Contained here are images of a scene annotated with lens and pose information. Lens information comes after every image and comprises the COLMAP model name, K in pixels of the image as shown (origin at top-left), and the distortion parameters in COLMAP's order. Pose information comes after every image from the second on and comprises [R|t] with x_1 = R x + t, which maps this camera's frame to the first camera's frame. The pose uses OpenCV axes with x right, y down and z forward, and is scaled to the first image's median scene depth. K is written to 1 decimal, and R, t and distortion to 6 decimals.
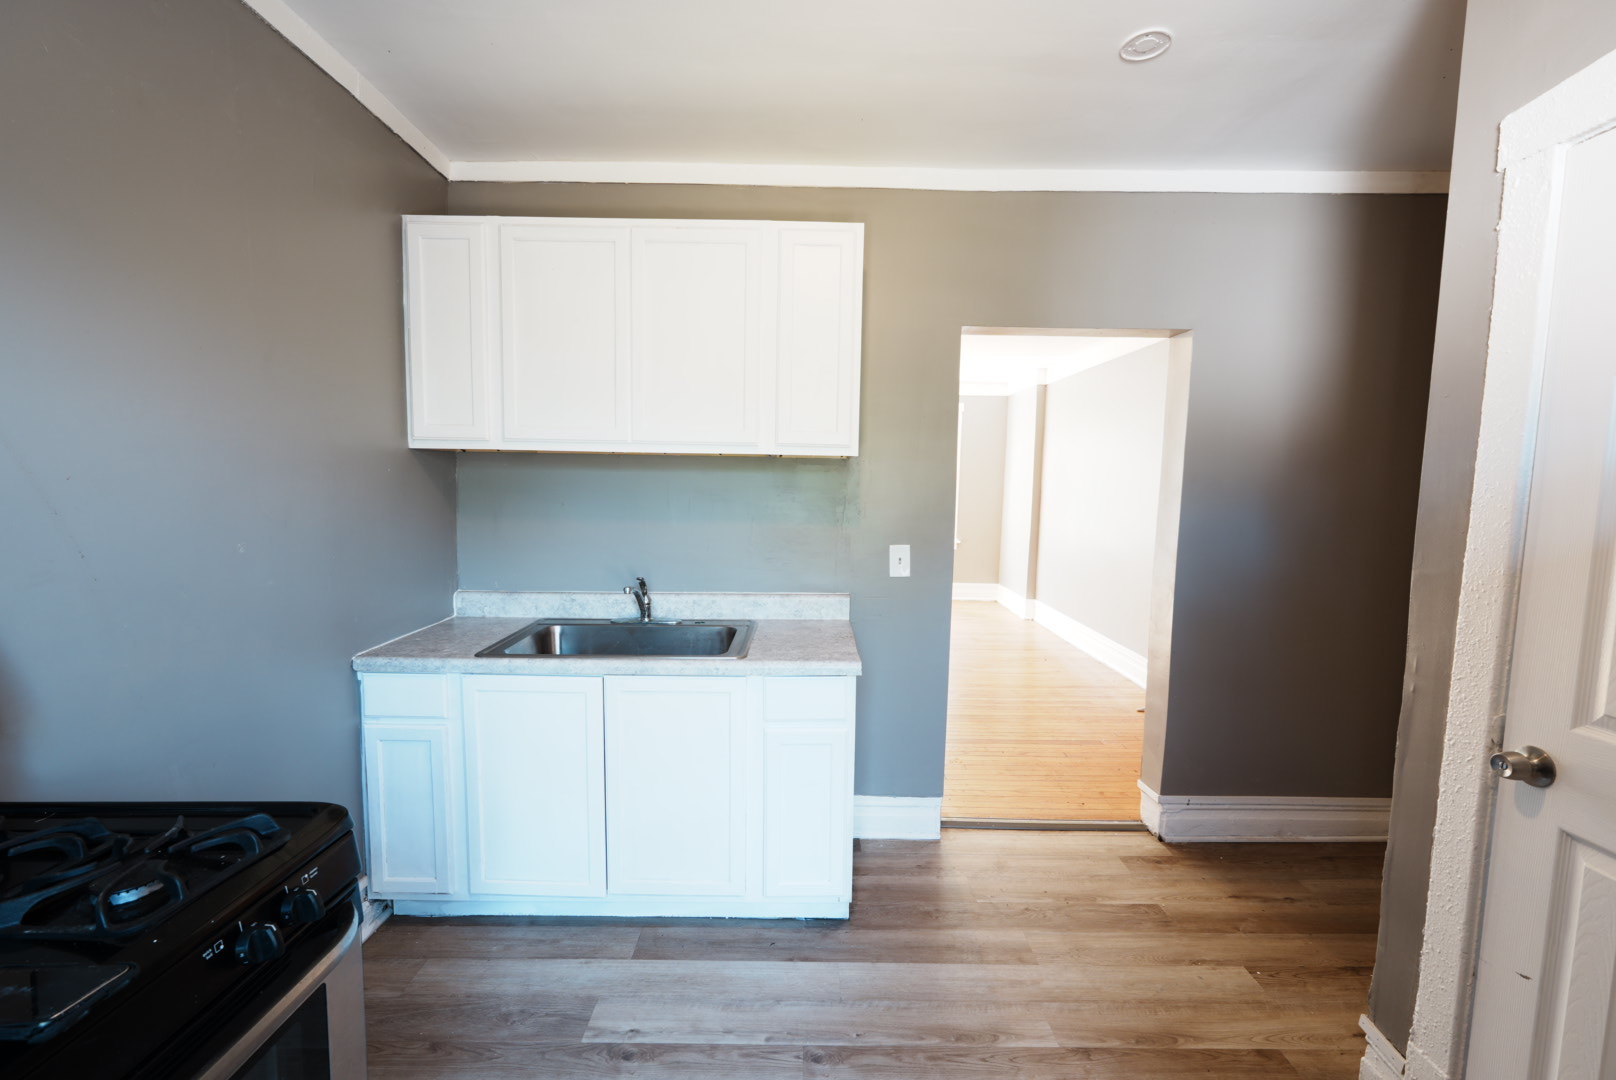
lens RADIAL K [[691.6, 0, 807.2], [0, 691.6, 539.8], [0, 0, 1]] dist [0.002195, 0.000038]
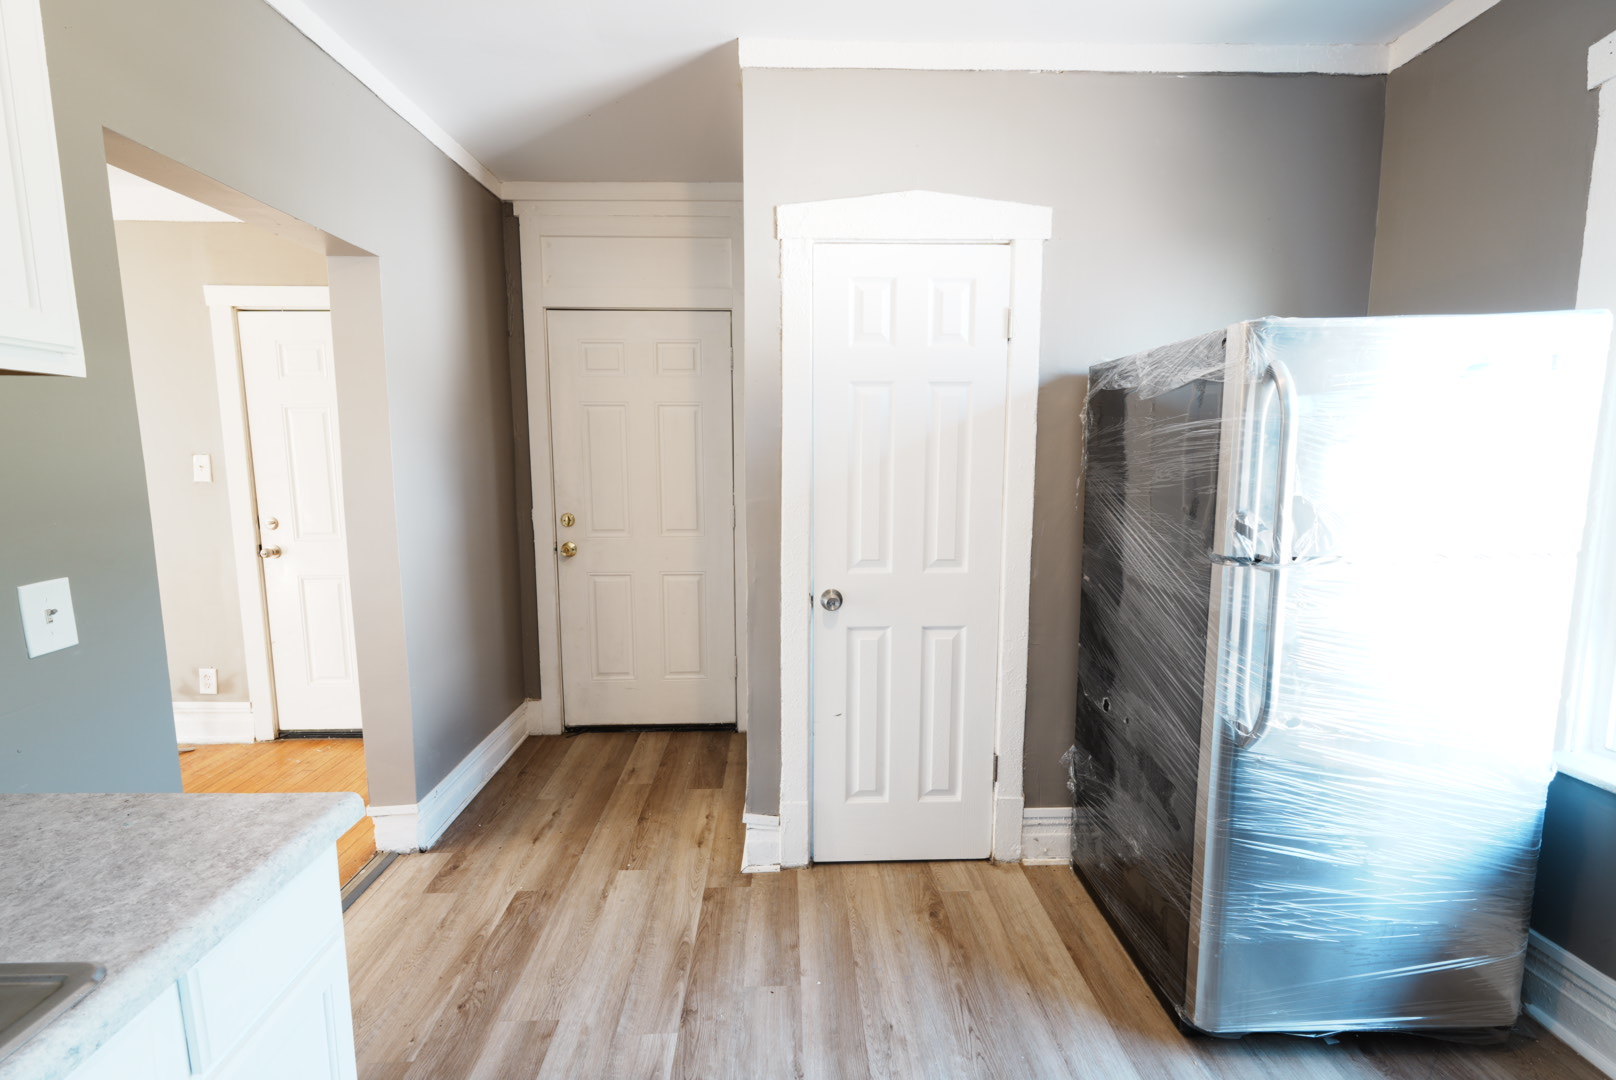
lens RADIAL K [[691.6, 0, 805.7], [0, 691.6, 538.5], [0, 0, 1]] dist [0.002195, 0.000038]
pose [[-0.030285, -0.143029, 0.989255, -0.400887], [0.085637, 0.985699, 0.145137, -0.053605], [-0.995866, 0.089112, -0.017603, 0.637316]]
